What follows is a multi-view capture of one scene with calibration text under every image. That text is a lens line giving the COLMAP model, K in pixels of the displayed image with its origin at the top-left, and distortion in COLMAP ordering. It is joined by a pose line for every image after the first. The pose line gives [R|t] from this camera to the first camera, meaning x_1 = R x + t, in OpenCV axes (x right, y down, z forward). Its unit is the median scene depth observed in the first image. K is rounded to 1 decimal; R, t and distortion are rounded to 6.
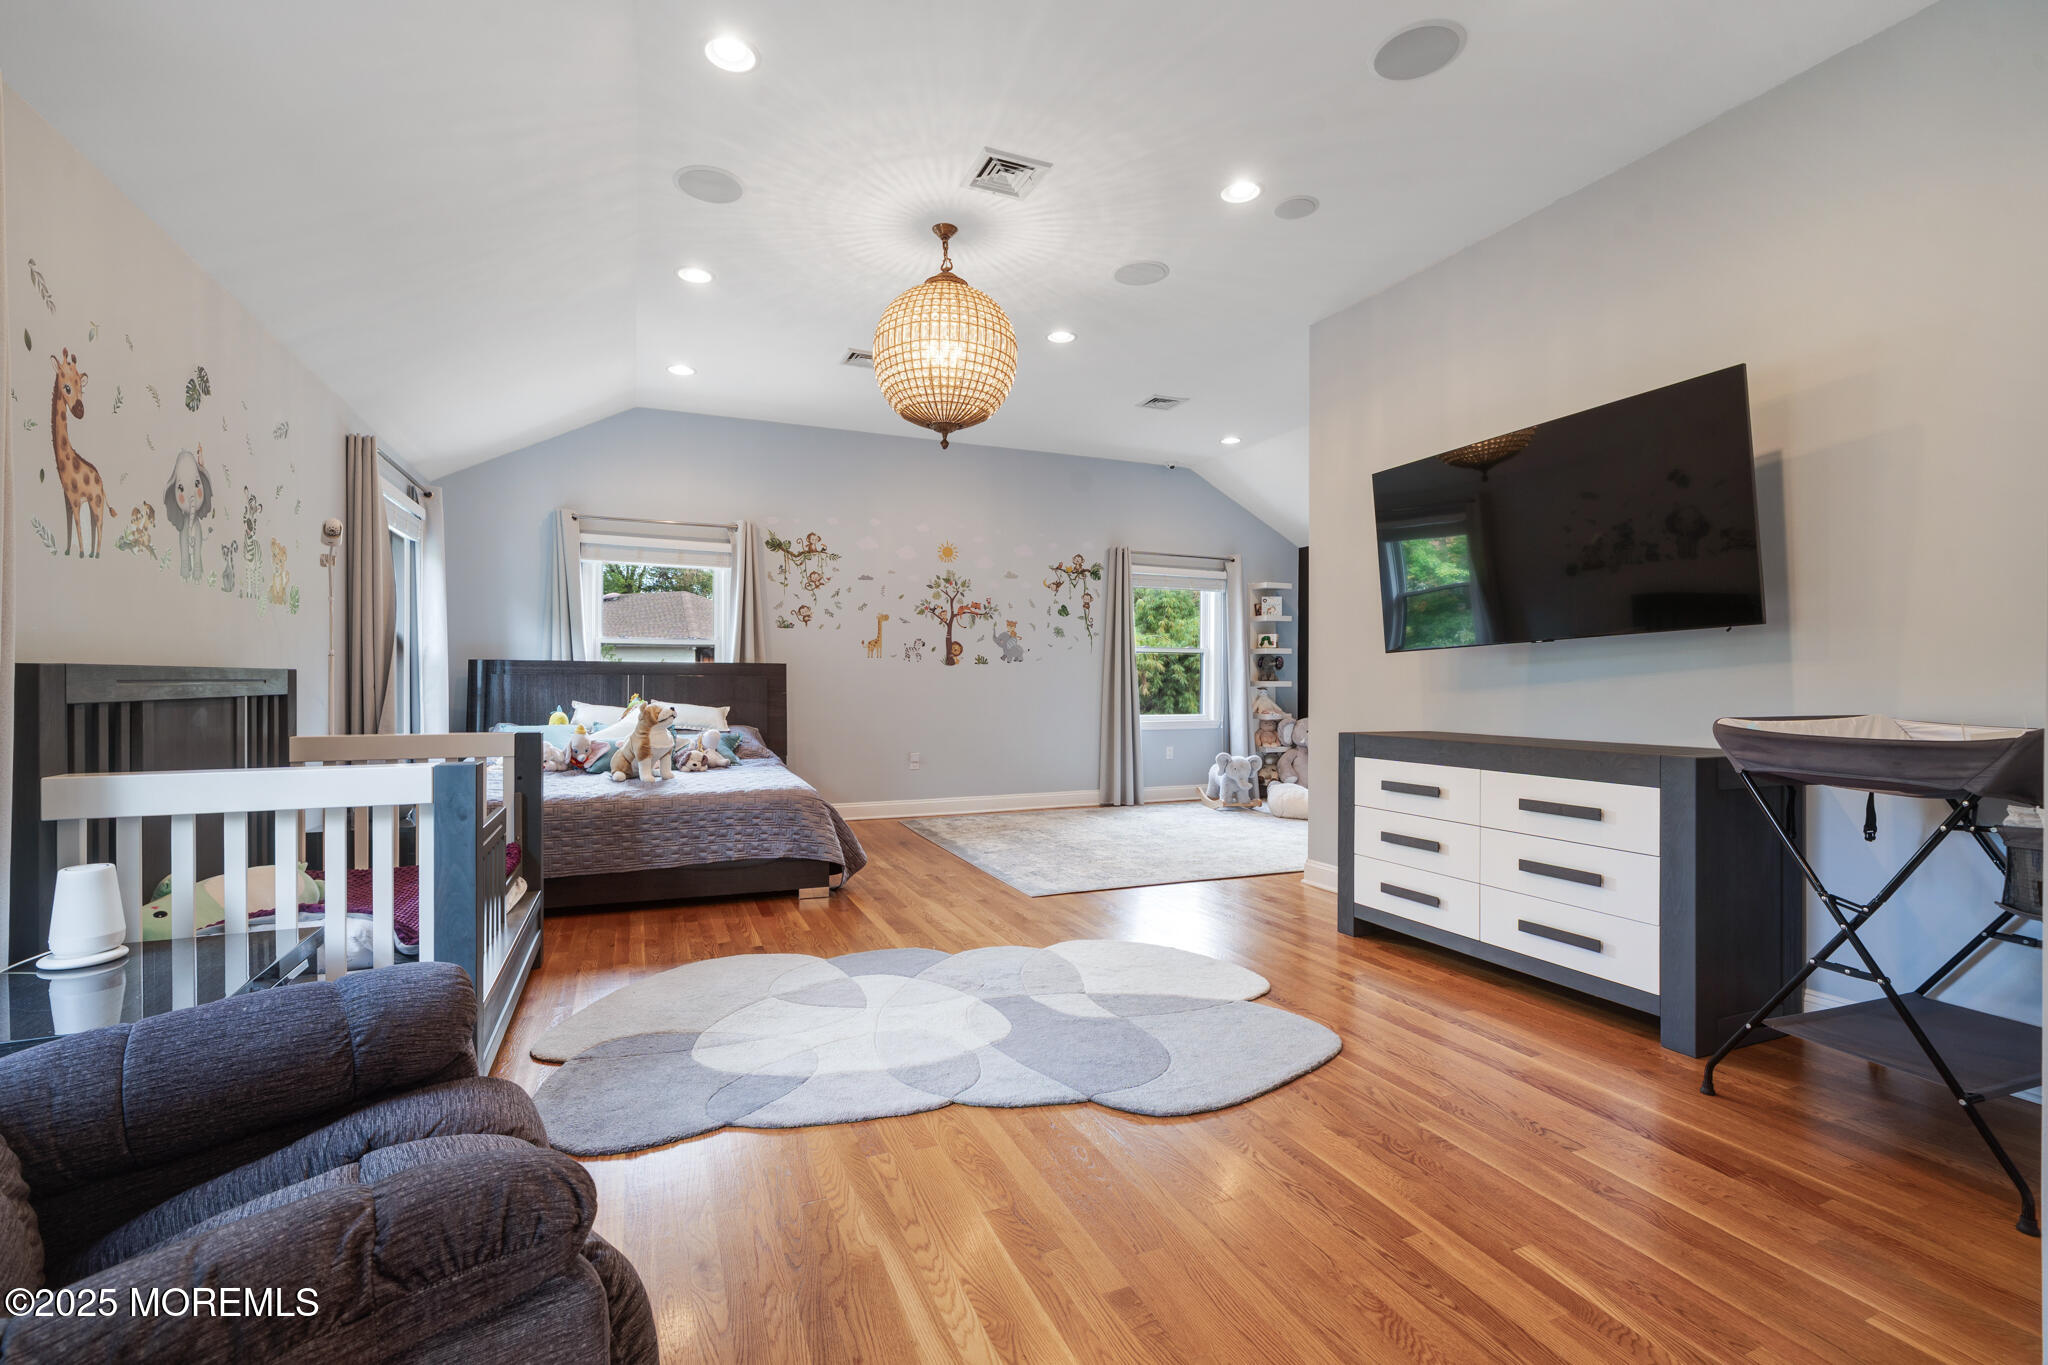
lens RADIAL K [[917.7, 0, 1019.1], [0, 917.7, 675.7], [0, 0, 1]] dist [0.001240, -0.001167]
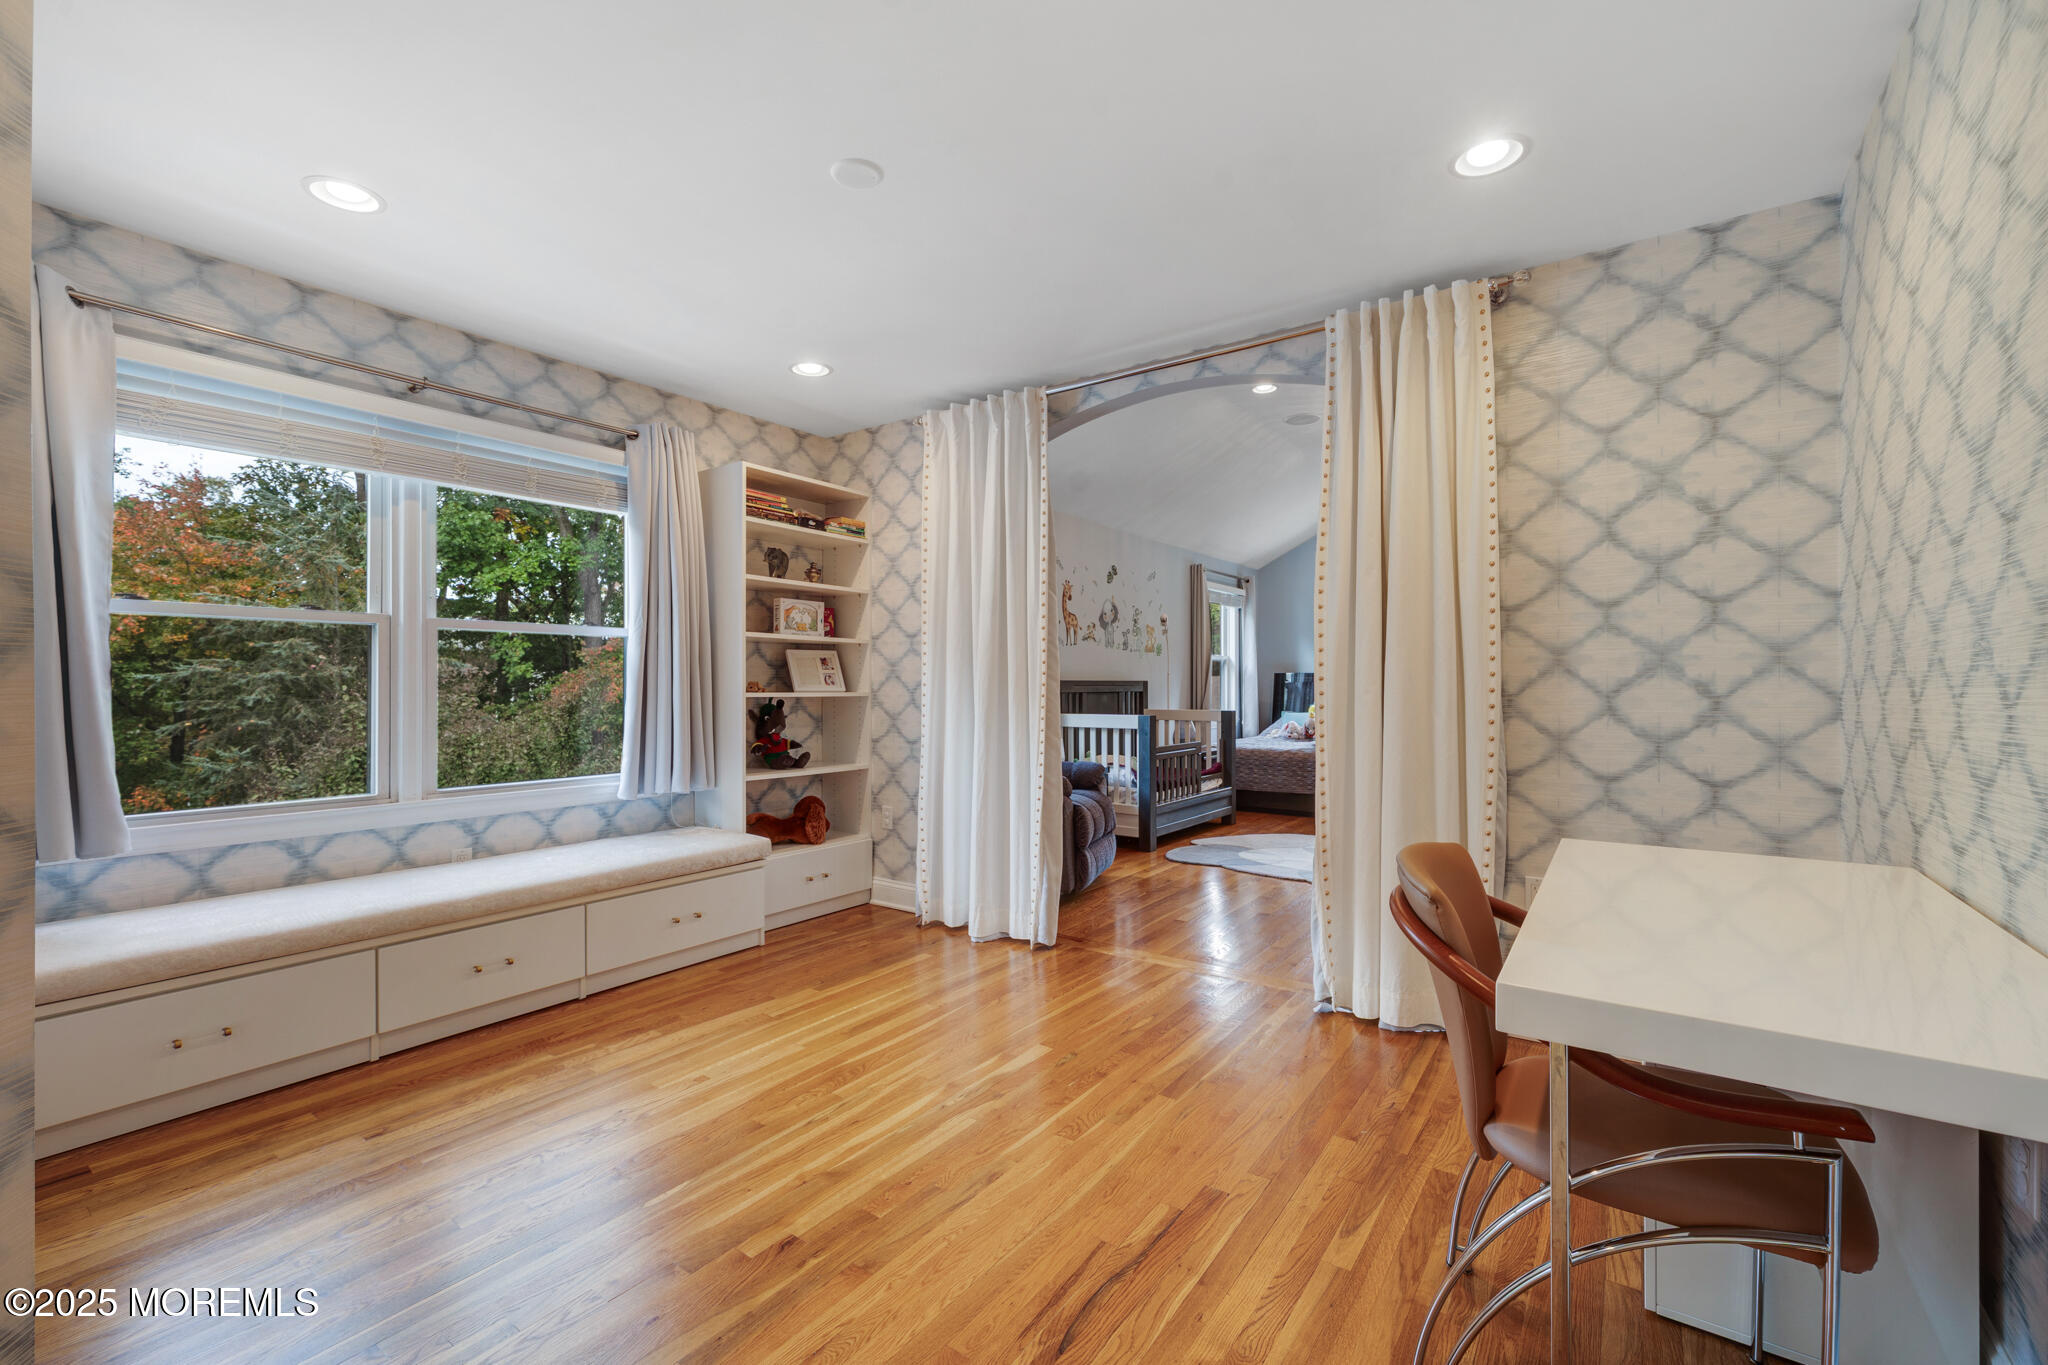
lens RADIAL K [[917.7, 0, 1019.1], [0, 917.7, 675.7], [0, 0, 1]] dist [0.001240, -0.001167]
pose [[0.549530, -0.005026, -0.835459, 1.156979], [0.000504, 0.999984, -0.005684, -0.008972], [0.835474, 0.002703, 0.549523, -0.664194]]
